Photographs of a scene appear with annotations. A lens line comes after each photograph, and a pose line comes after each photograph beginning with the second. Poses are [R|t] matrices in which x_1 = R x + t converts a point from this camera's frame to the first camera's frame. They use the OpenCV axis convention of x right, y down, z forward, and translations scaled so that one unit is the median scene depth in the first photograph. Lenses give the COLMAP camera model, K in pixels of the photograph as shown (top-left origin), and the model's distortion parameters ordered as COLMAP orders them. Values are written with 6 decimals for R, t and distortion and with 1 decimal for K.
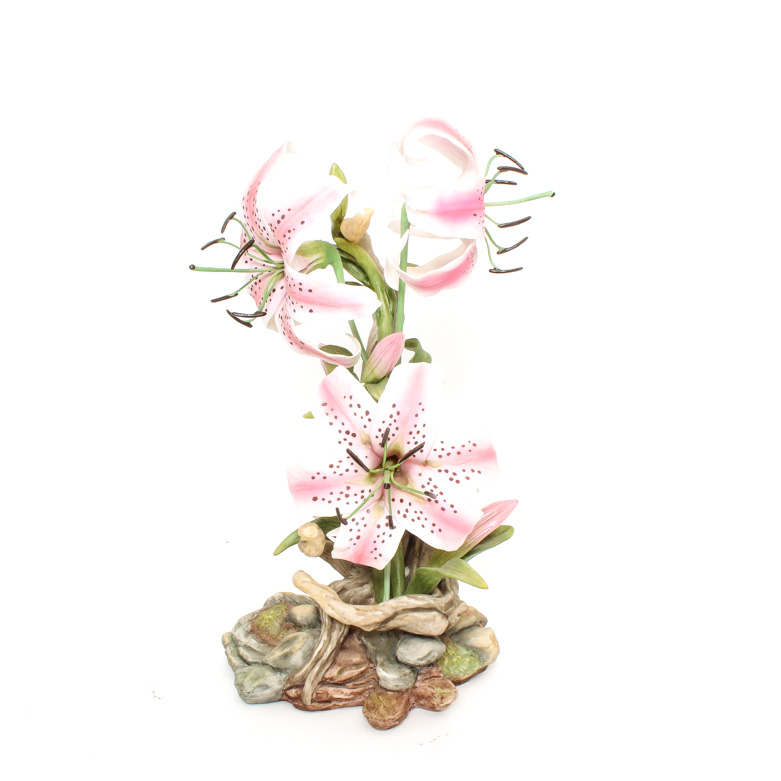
lens RADIAL K [[1245.9, 0, 392.1], [0, 1245.9, 390.1], [0, 0, 1]] dist [-0.105255, 0.000000]
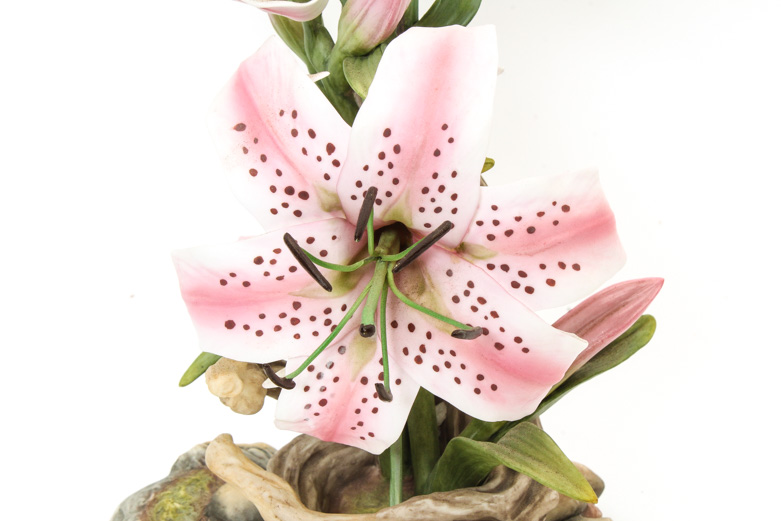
lens RADIAL K [[1752.8, 0, 389.1], [0, 1752.8, 258.4], [0, 0, 1]] dist [0.063323, 0.000000]
pose [[0.997880, -0.015068, -0.063313, 0.040292], [0.028305, 0.976486, 0.213716, -0.076326], [0.058604, -0.215055, 0.974842, 0.345056]]
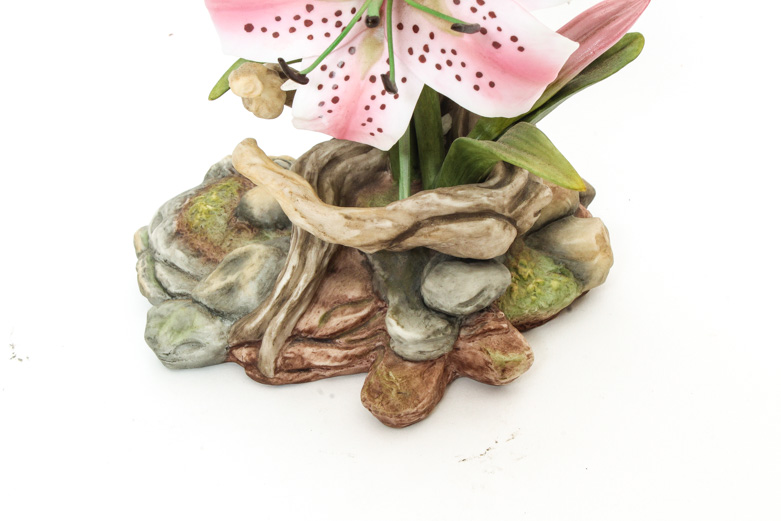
lens RADIAL K [[1546.4, 0, 386.3], [0, 1546.4, 263.9], [0, 0, 1]] dist [0.004531, 0.000000]
pose [[0.996383, -0.008483, -0.084552, 0.046868], [0.037216, 0.938070, 0.344440, -0.038487], [0.076394, -0.346341, 0.934993, 0.358851]]
